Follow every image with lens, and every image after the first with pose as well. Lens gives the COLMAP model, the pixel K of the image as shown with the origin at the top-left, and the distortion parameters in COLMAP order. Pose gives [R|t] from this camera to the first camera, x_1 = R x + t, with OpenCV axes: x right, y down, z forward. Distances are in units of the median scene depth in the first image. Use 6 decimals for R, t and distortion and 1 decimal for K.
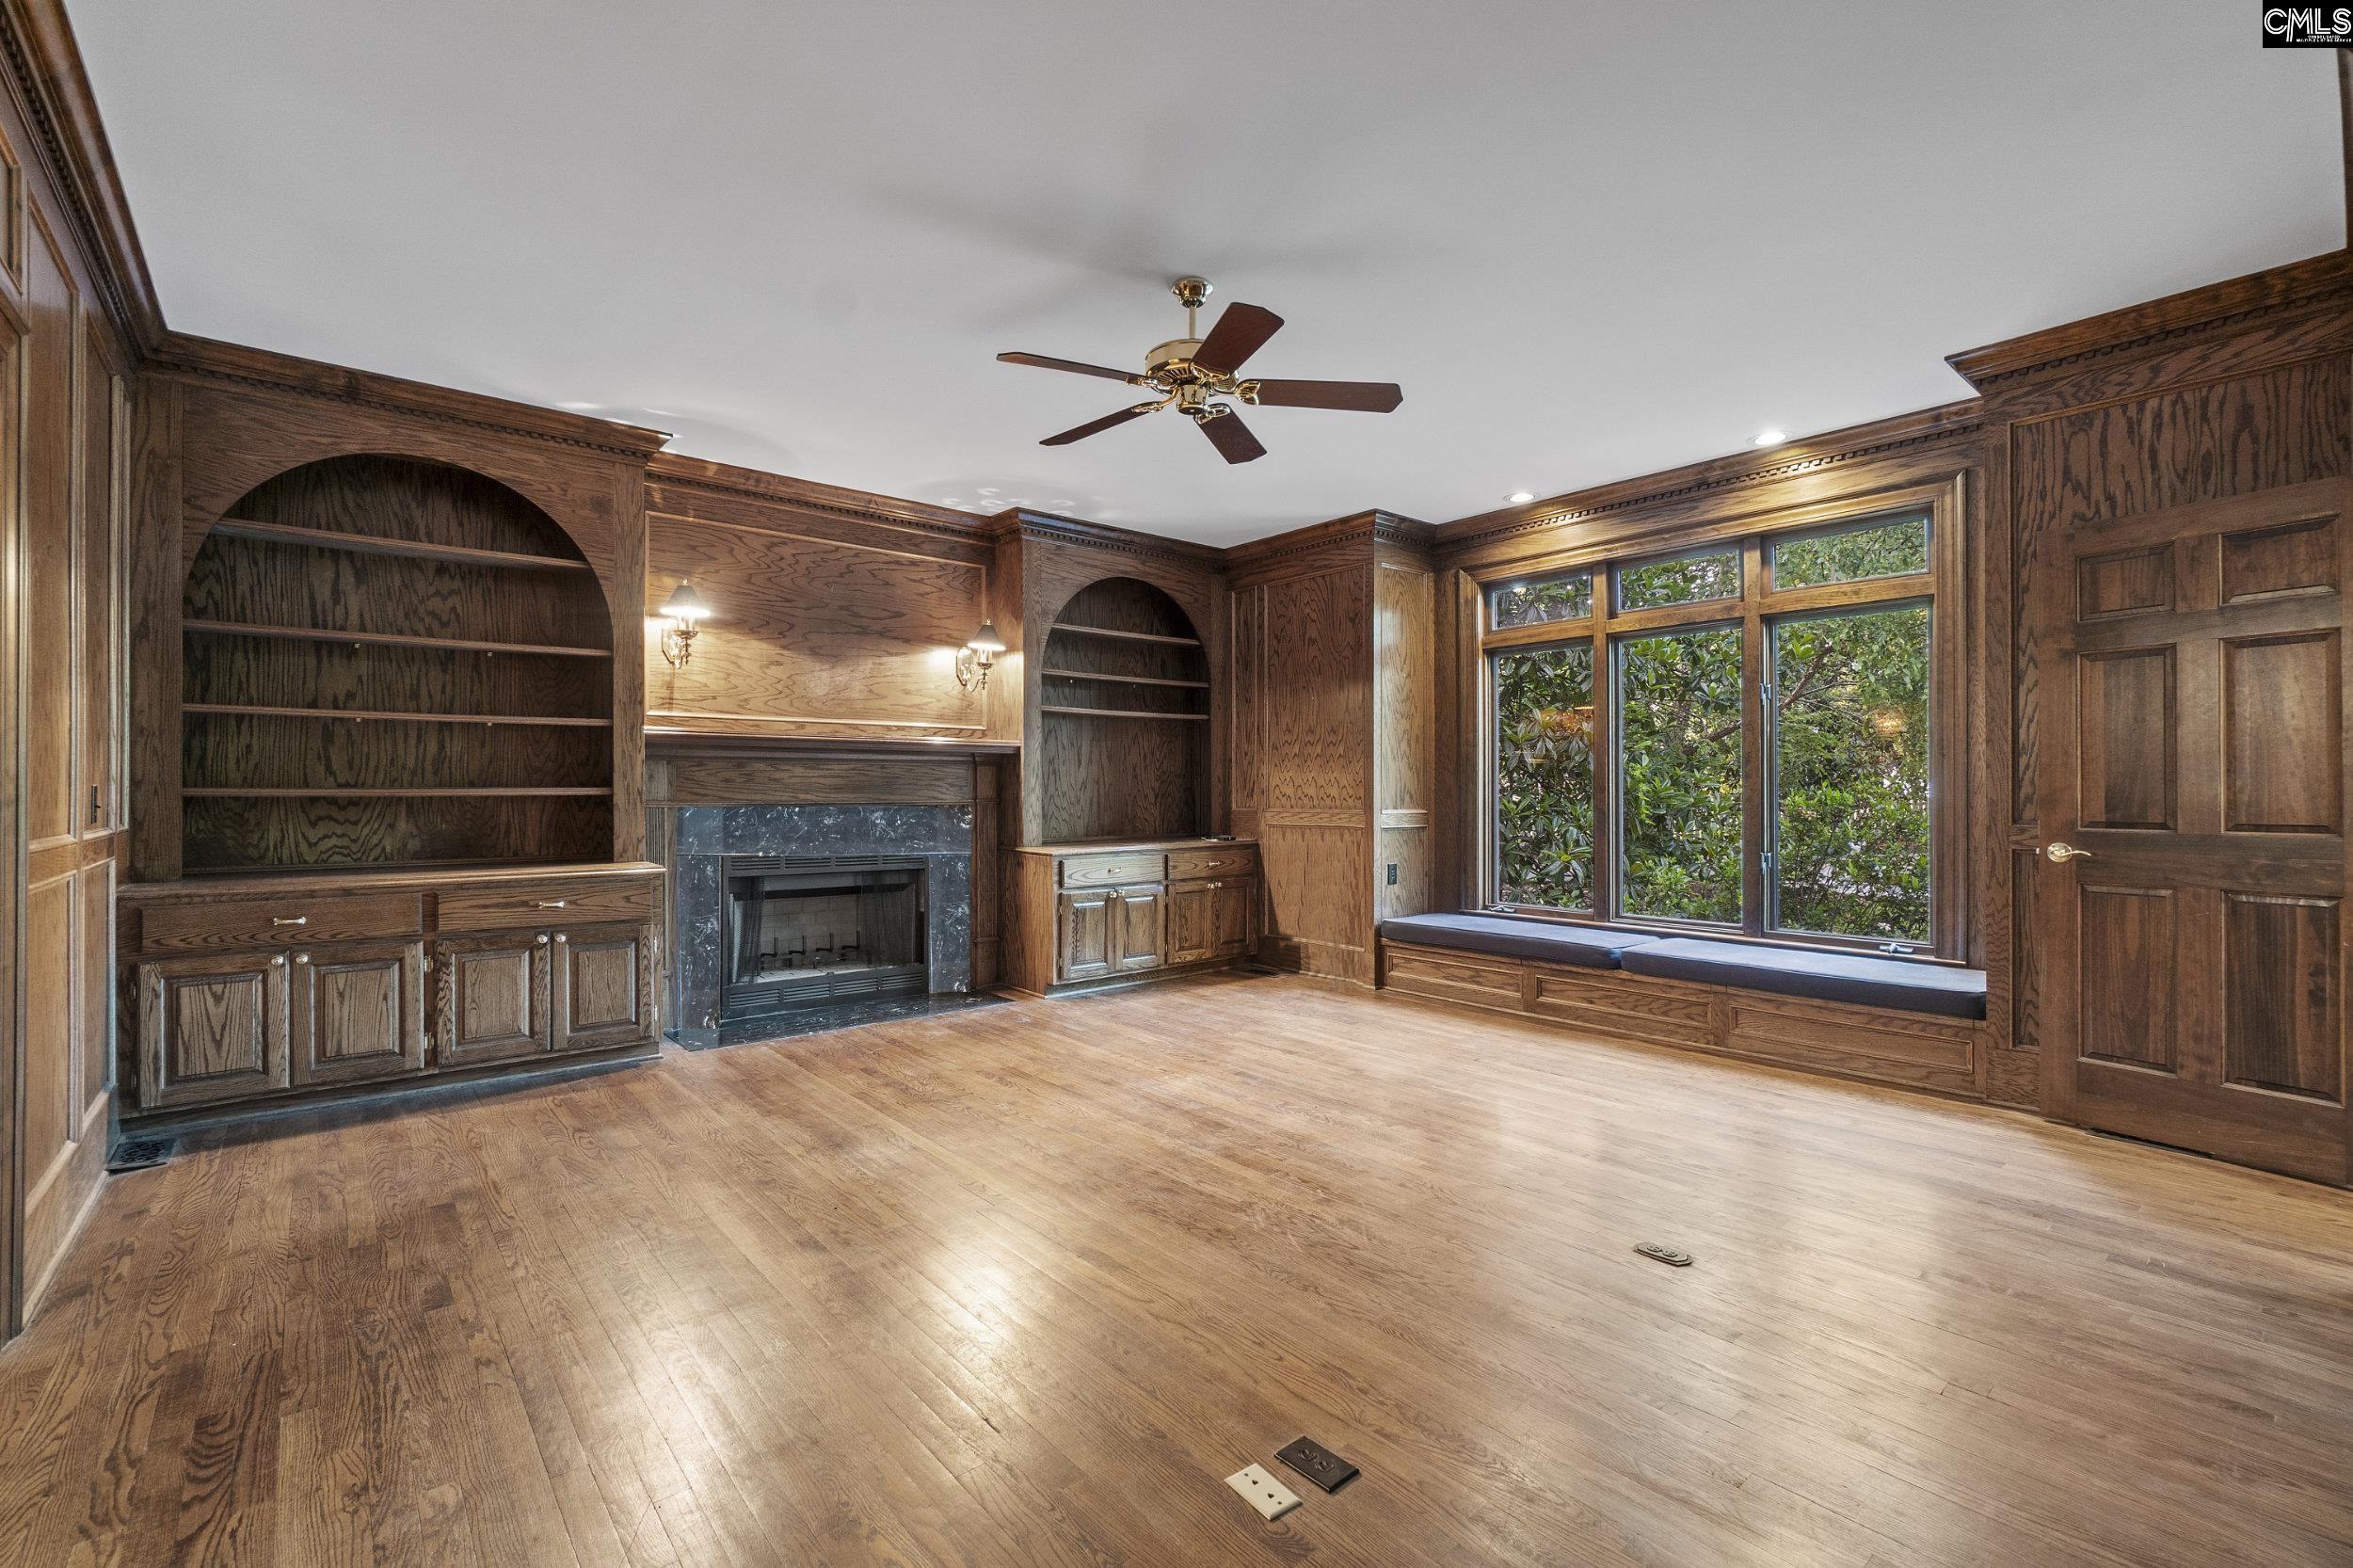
lens RADIAL K [[1008.3, 0, 1173.5], [0, 1008.3, 787.7], [0, 0, 1]] dist [-0.000751, 0.000012]
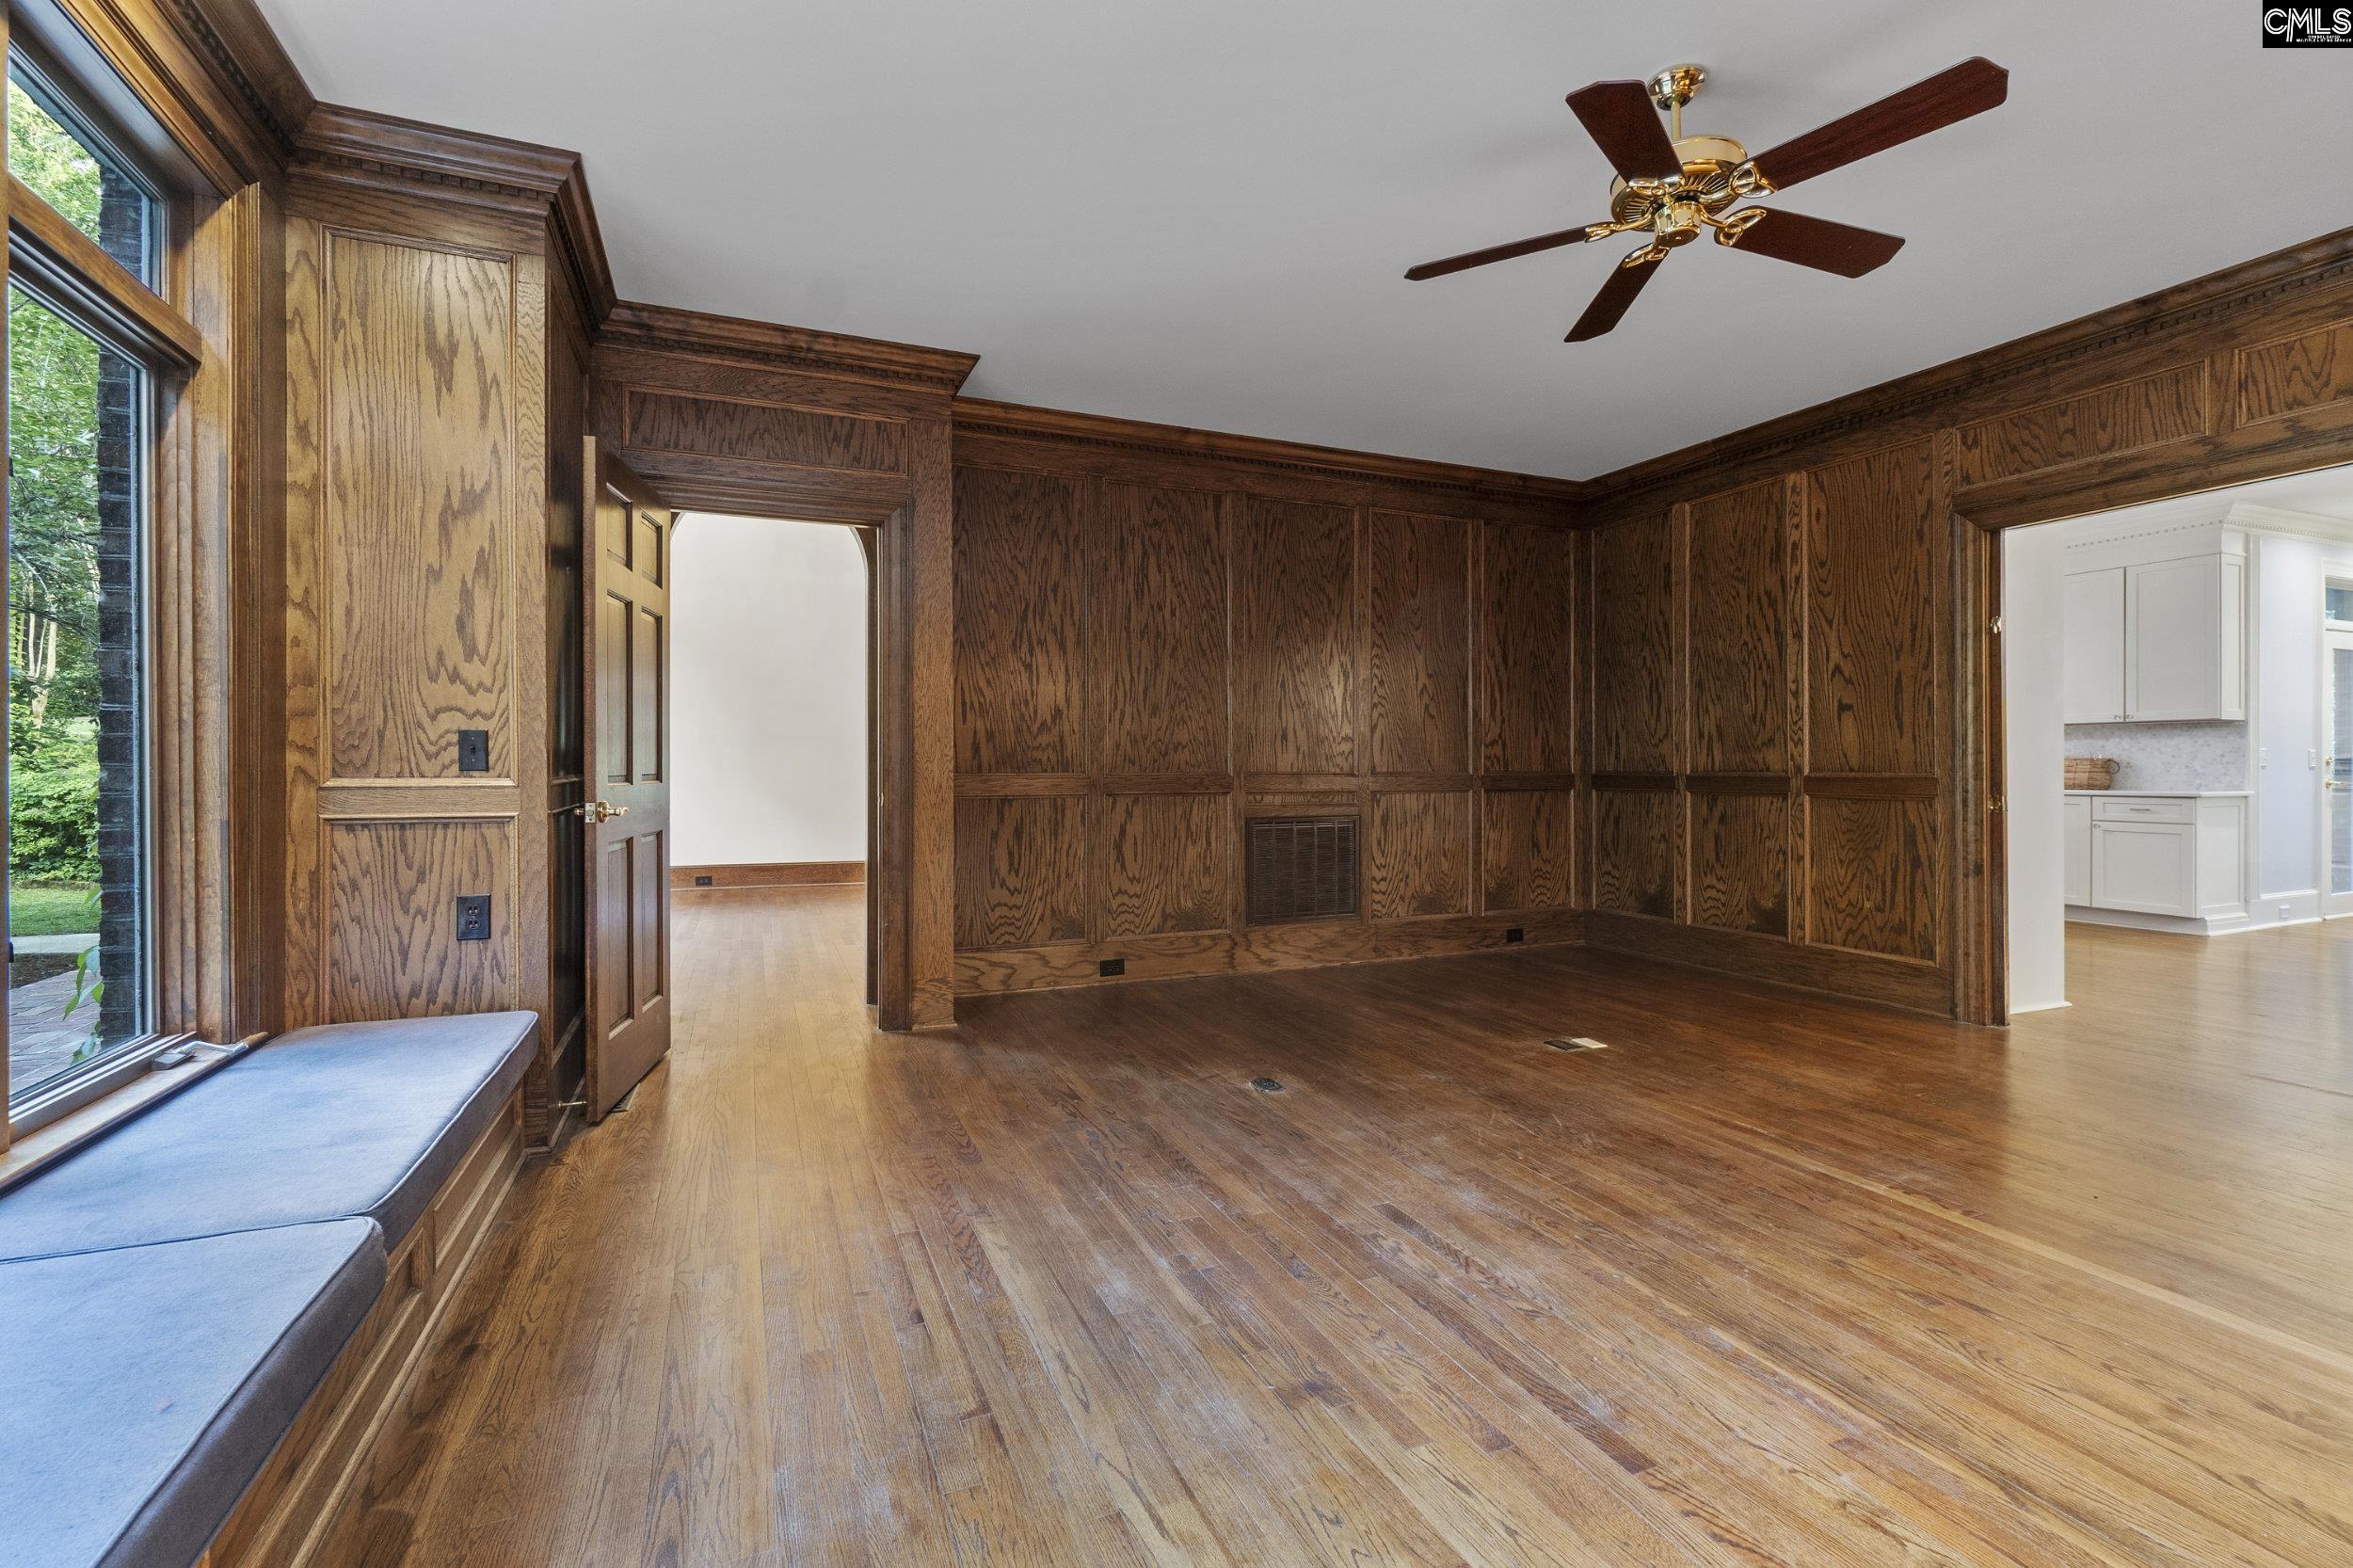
lens RADIAL K [[1027.3, 0, 1171.9], [0, 1027.3, 771.7], [0, 0, 1]] dist [-0.003163, 0.000103]
pose [[-0.952989, 0.001864, 0.303001, 0.133166], [0.001792, 0.999998, -0.000517, 0.029961], [-0.303001, 0.000050, -0.952990, 1.644288]]
